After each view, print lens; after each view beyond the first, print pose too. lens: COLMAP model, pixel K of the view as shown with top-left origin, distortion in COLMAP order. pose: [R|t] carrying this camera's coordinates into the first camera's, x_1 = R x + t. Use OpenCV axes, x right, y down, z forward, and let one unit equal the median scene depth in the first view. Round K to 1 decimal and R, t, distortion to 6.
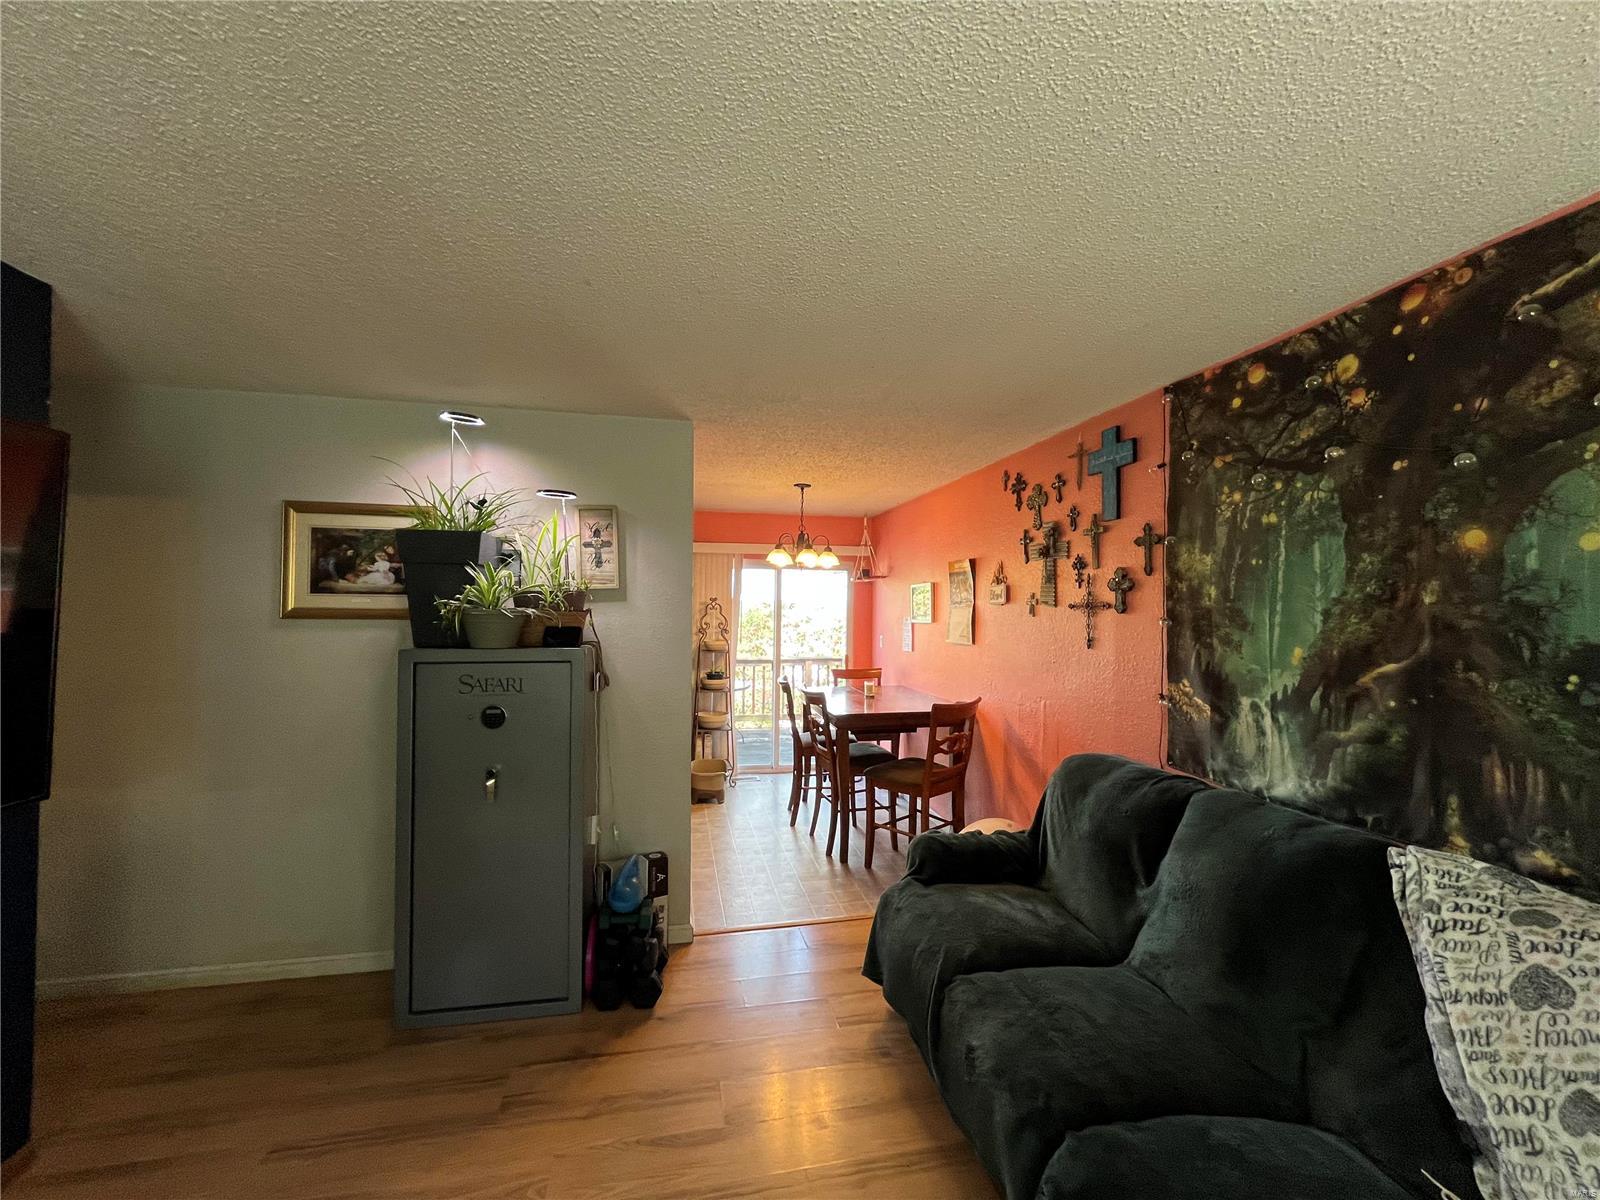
lens RADIAL K [[650.9, 0, 804.5], [0, 650.9, 599.6], [0, 0, 1]] dist [-0.001976, -0.000047]
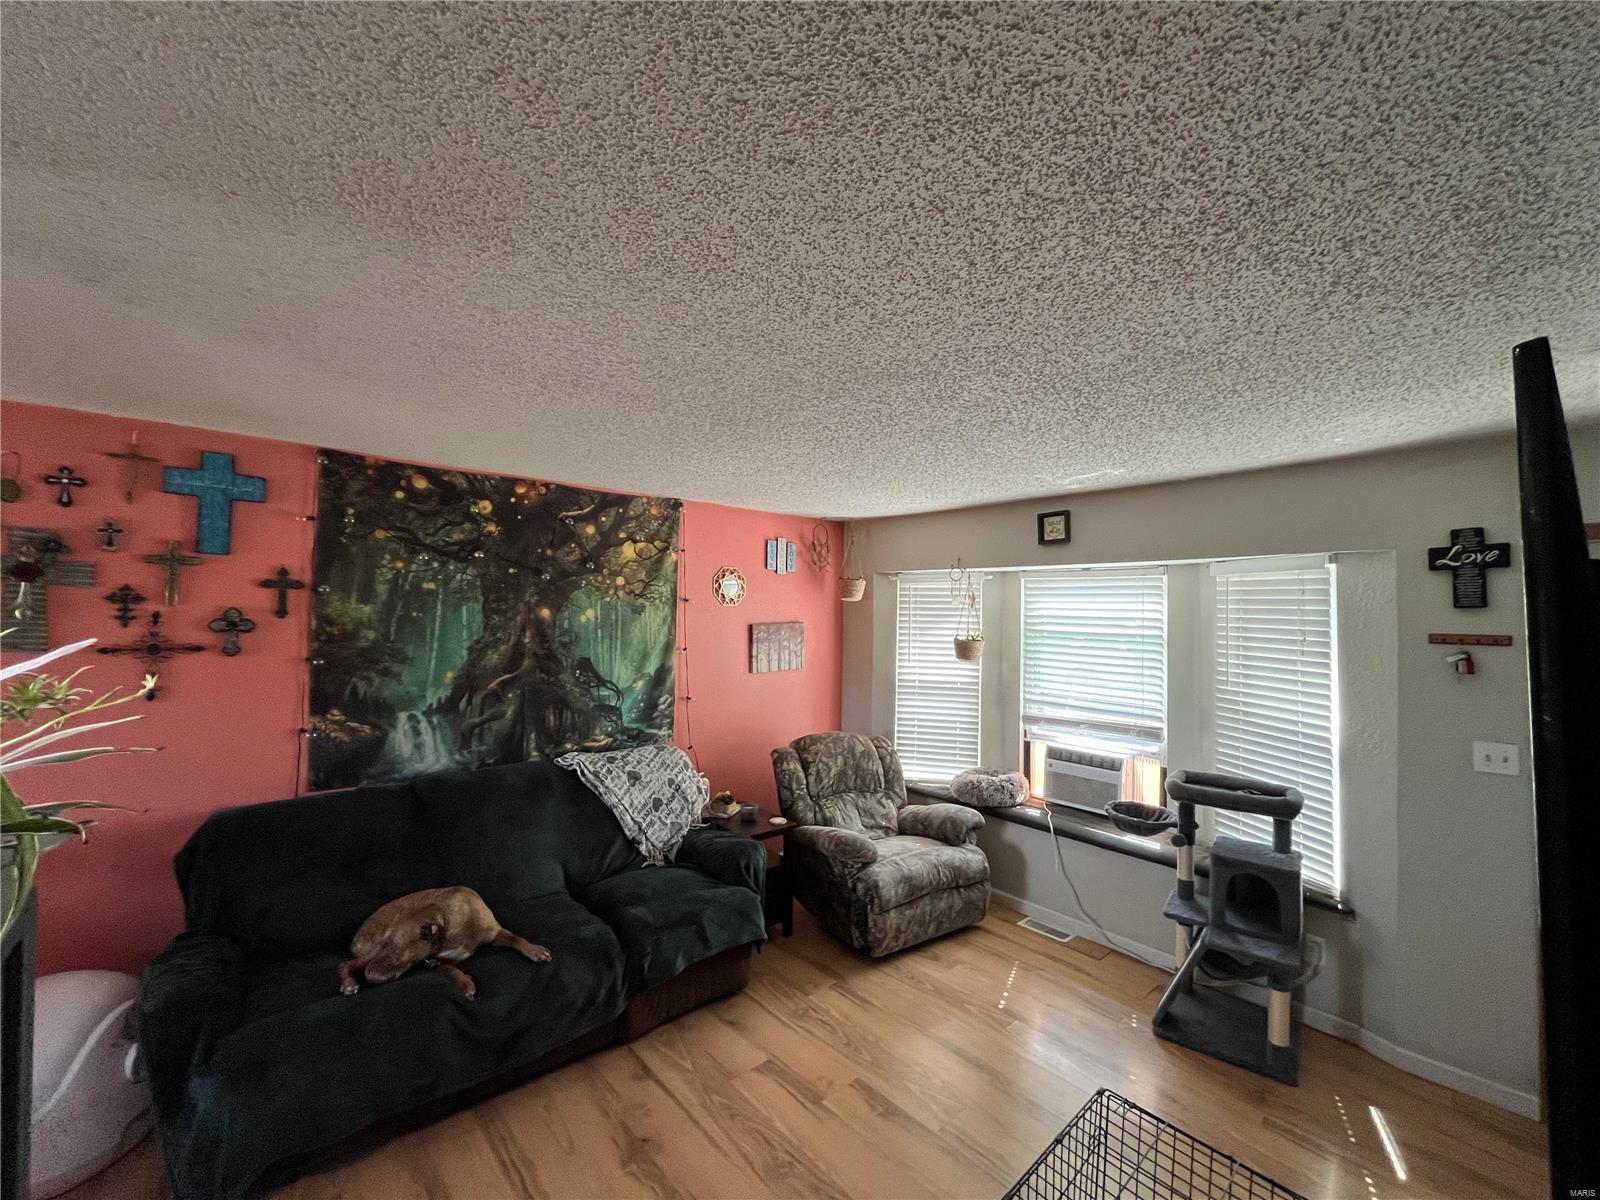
lens RADIAL K [[650.9, 0, 804.5], [0, 650.9, 599.6], [0, 0, 1]] dist [-0.001976, -0.000047]
pose [[-0.492030, 0.004493, 0.870567, -0.925474], [-0.031511, 0.999240, -0.022967, -0.081453], [-0.870008, -0.038732, -0.491514, 0.929174]]
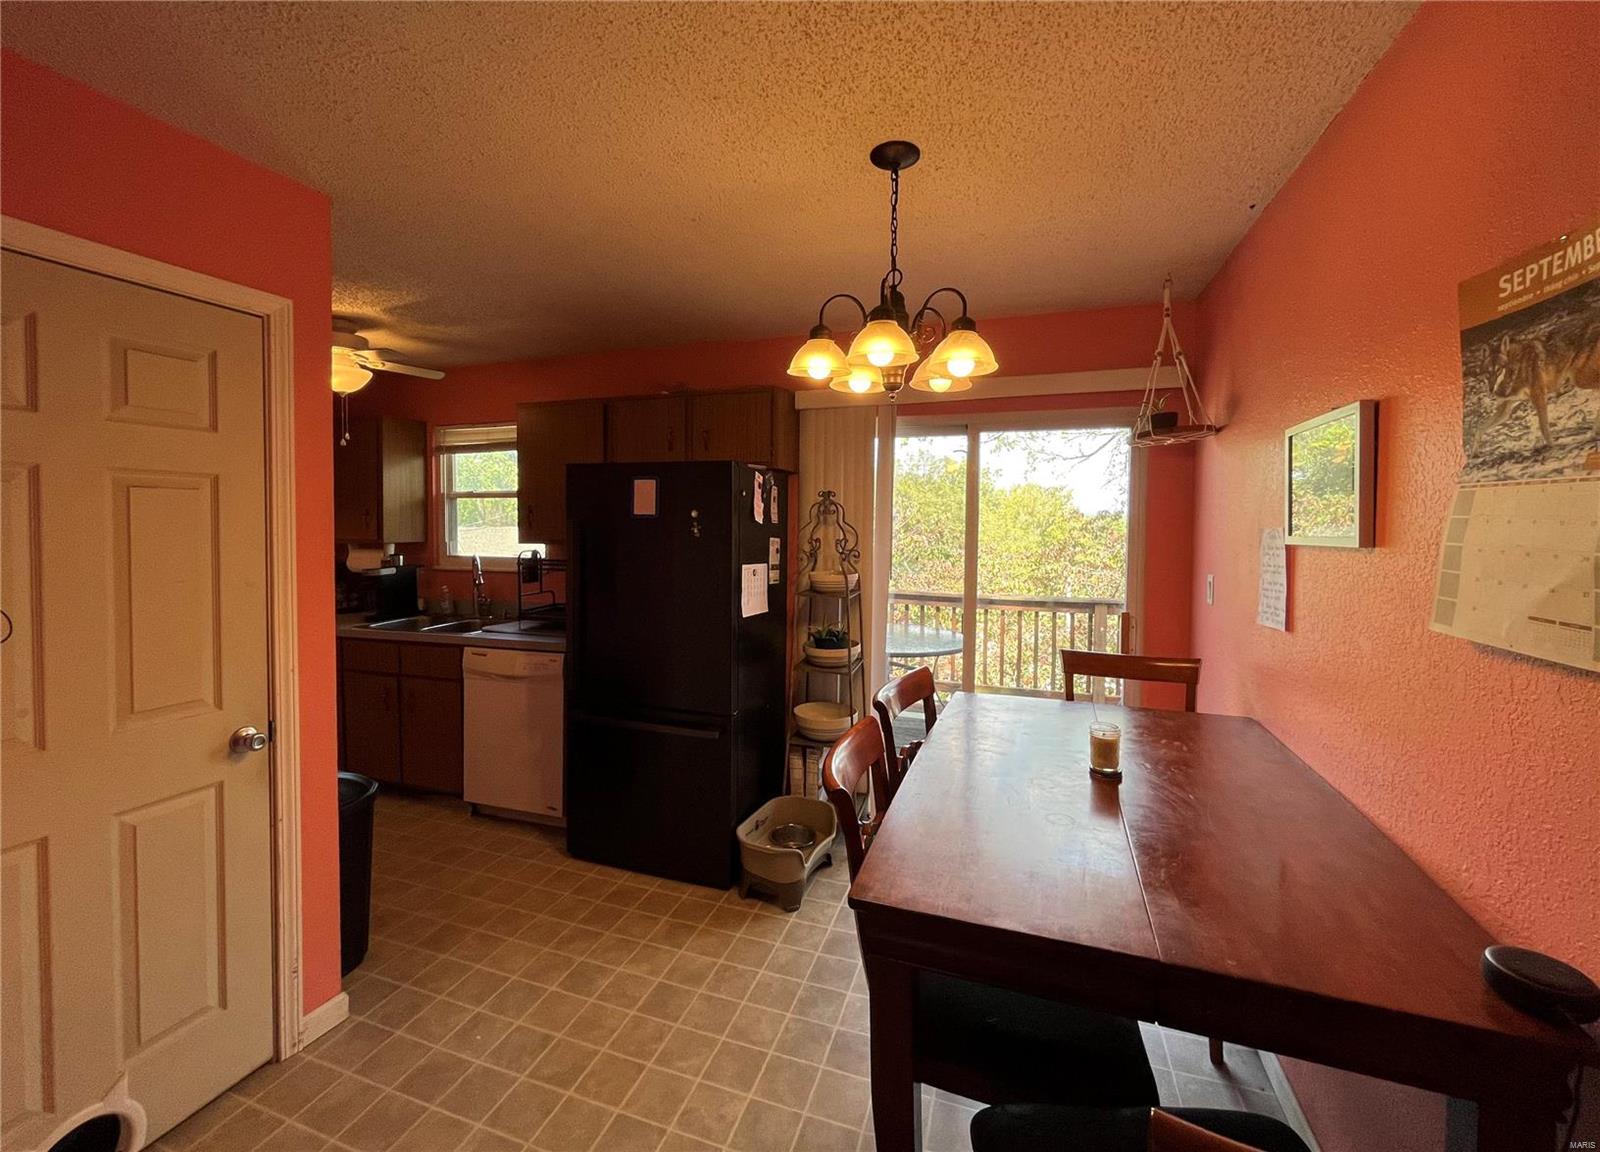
lens RADIAL K [[657.7, 0, 794.7], [0, 657.7, 542.8], [0, 0, 1]] dist [-0.000558, 0.000036]
pose [[0.854906, 0.014688, -0.518574, 0.289799], [0.006083, 0.999247, 0.038331, 0.045406], [0.518747, -0.035924, 0.854173, 1.373924]]
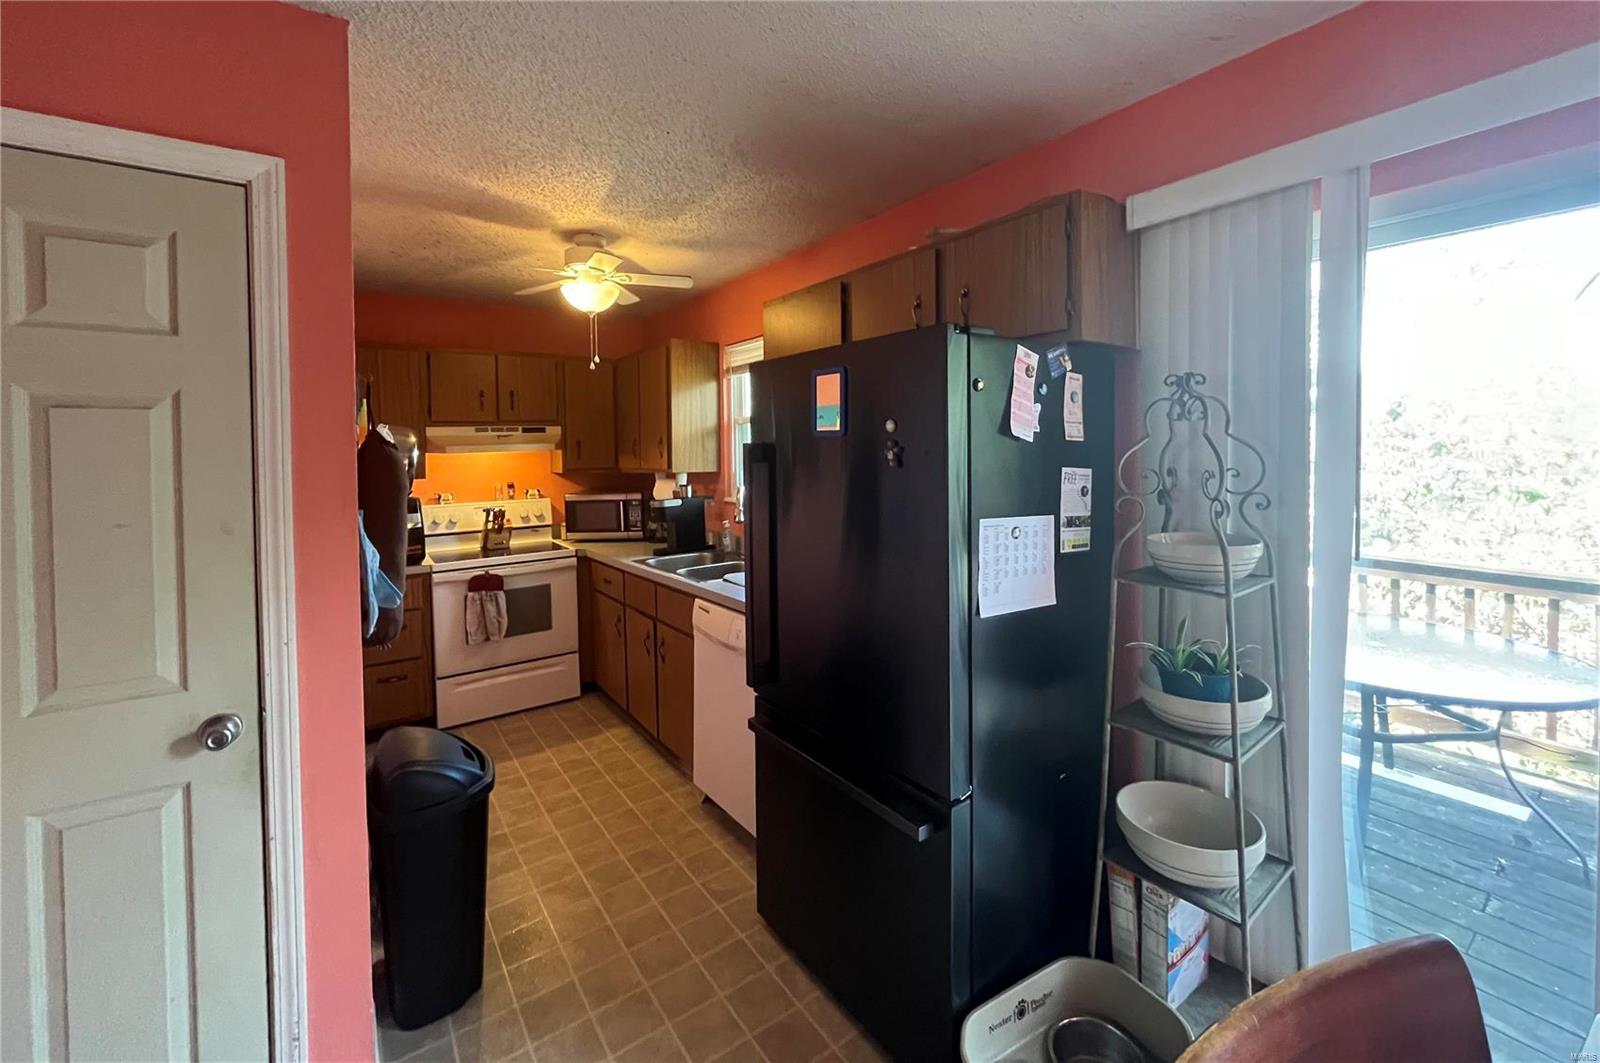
lens RADIAL K [[657.6, 0, 799.3], [0, 657.6, 461.3], [0, 0, 1]] dist [-0.002789, -0.000304]
pose [[0.400936, 0.002762, -0.916102, 0.103621], [0.024708, 0.999599, 0.013828, 0.061688], [0.915773, -0.028179, 0.400707, 1.929340]]
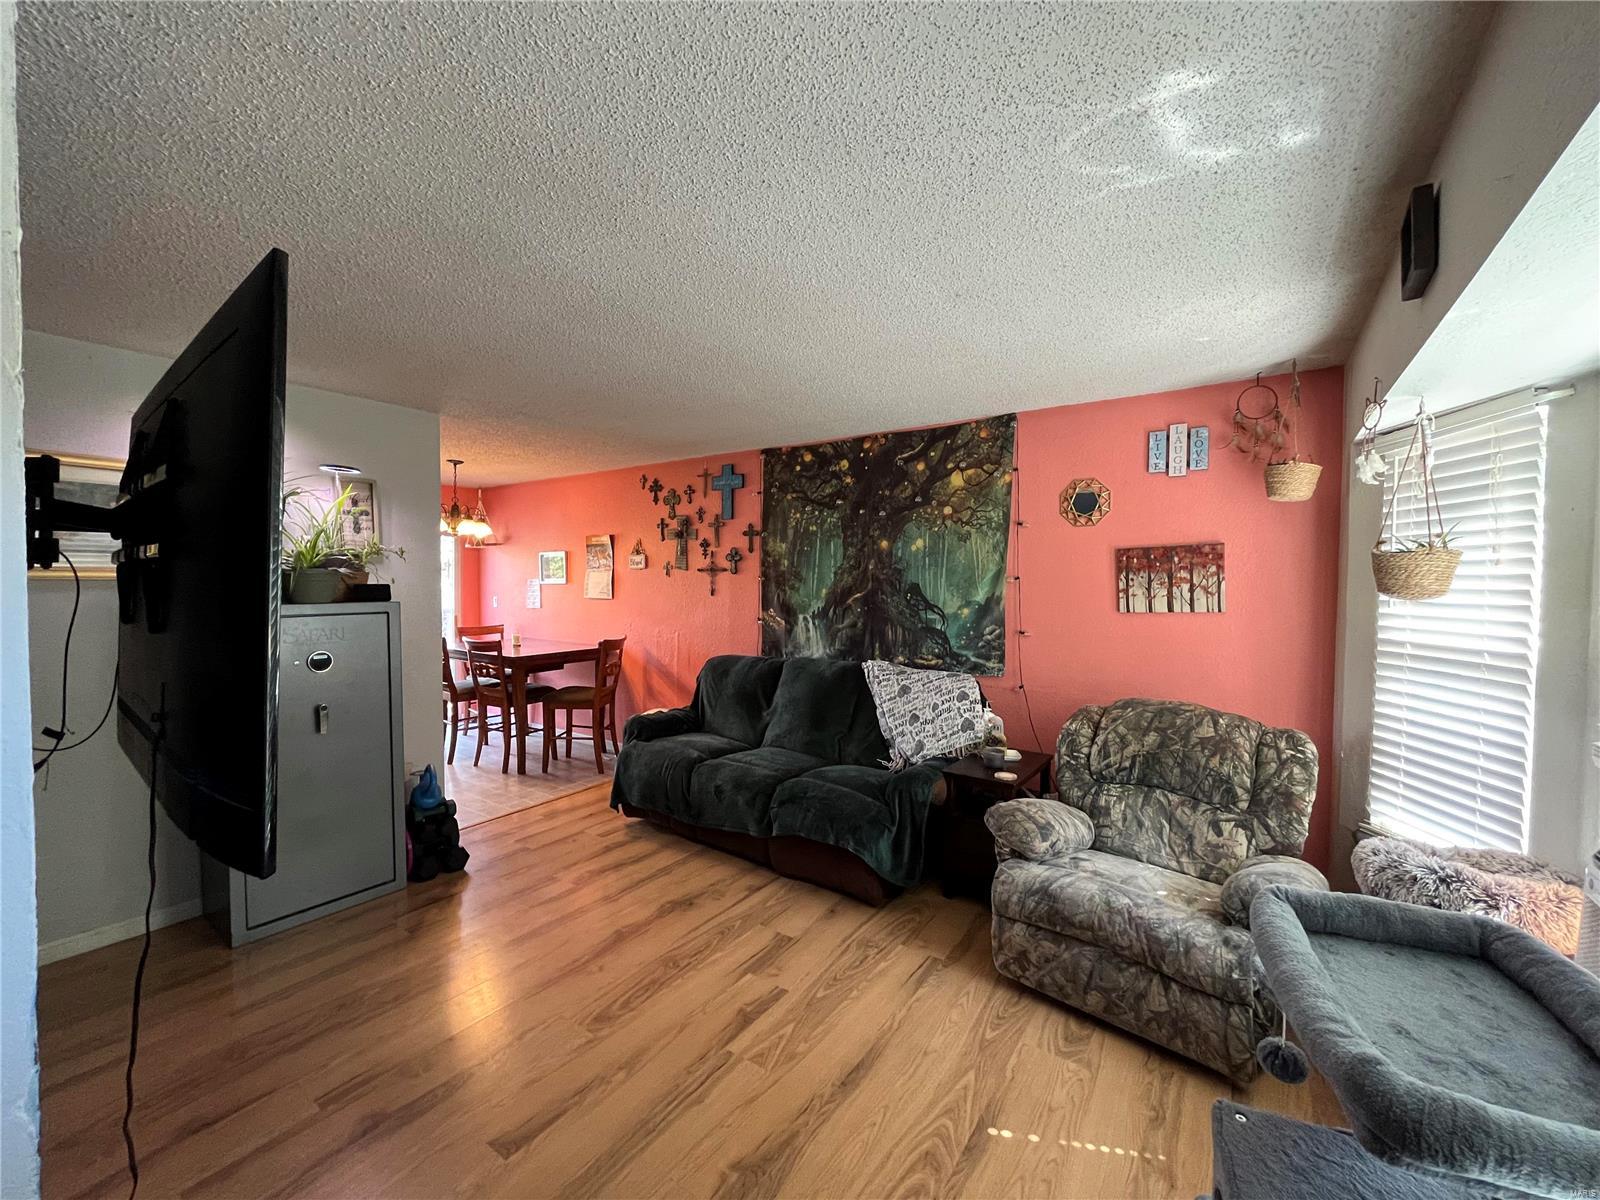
lens RADIAL K [[650.9, 0, 804.5], [0, 650.9, 599.6], [0, 0, 1]] dist [-0.001976, -0.000047]
pose [[0.727978, -0.025062, 0.685142, -0.706999], [-0.010109, 0.998831, 0.047278, 0.006340], [-0.685526, -0.041343, 0.726874, -0.488709]]
